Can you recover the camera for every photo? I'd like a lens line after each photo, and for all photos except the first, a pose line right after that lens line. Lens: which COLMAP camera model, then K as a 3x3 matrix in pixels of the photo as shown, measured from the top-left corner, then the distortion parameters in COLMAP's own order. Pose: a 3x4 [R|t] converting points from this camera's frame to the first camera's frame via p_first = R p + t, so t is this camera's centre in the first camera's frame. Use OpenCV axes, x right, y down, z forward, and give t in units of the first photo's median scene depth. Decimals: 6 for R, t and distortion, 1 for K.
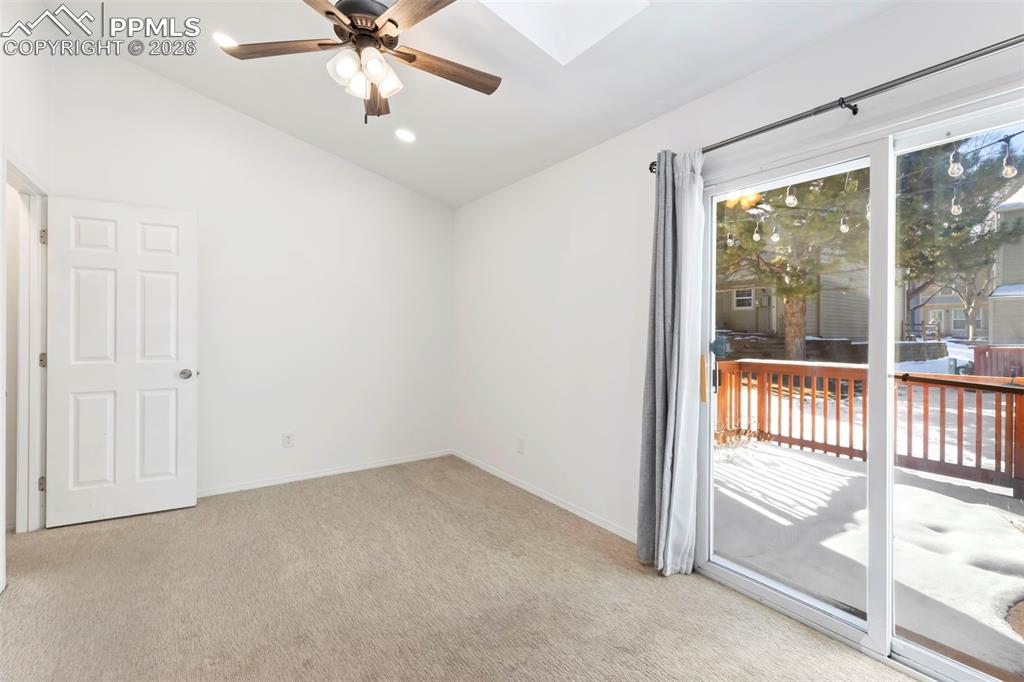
lens RADIAL K [[456.1, 0, 512.0], [0, 456.1, 330.5], [0, 0, 1]] dist [0.000128, 0.000145]
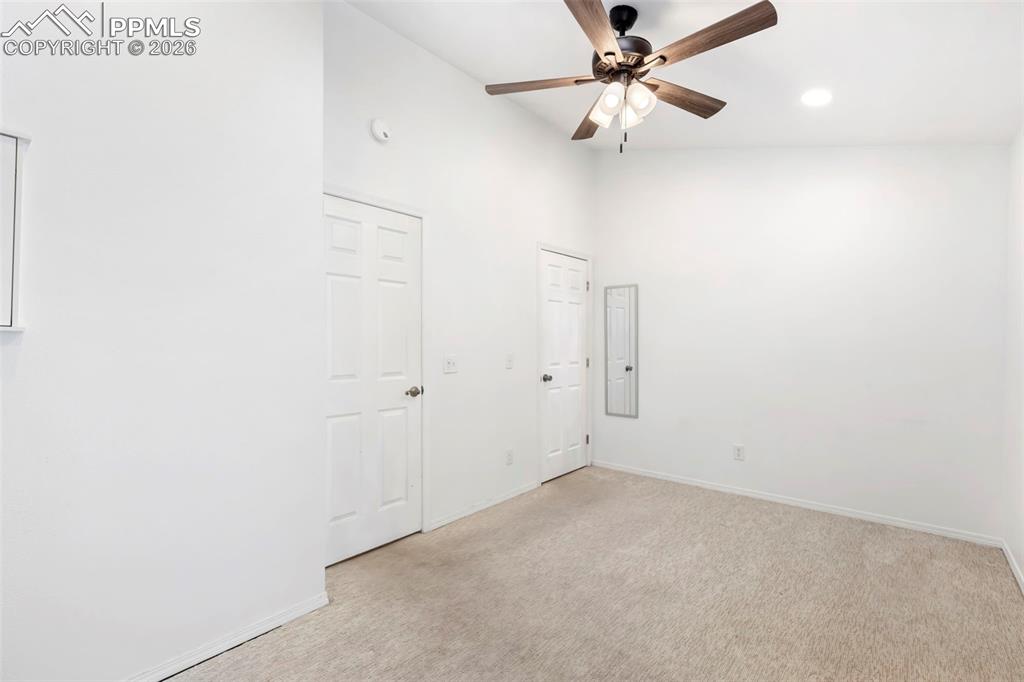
lens RADIAL K [[460.5, 0, 512.0], [0, 460.5, 341.0], [0, 0, 1]] dist [-0.000318, -0.000133]
pose [[0.249416, -0.006356, -0.968376, 0.480363], [0.000856, 0.999980, -0.006343, 0.000415], [0.968396, 0.000753, 0.249416, 0.342405]]
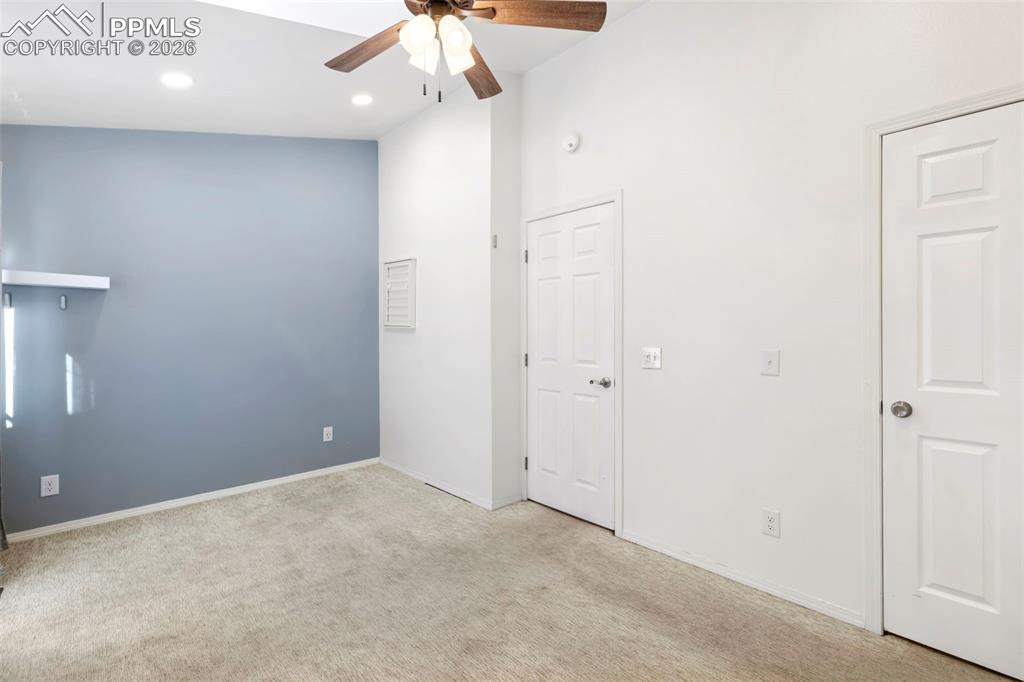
lens RADIAL K [[456.1, 0, 512.0], [0, 456.1, 330.5], [0, 0, 1]] dist [0.000128, 0.000145]
pose [[-0.988176, -0.005425, -0.153228, -0.185649], [-0.005035, 0.999983, -0.002933, -0.002335], [0.153241, -0.002127, -0.988187, 1.291973]]
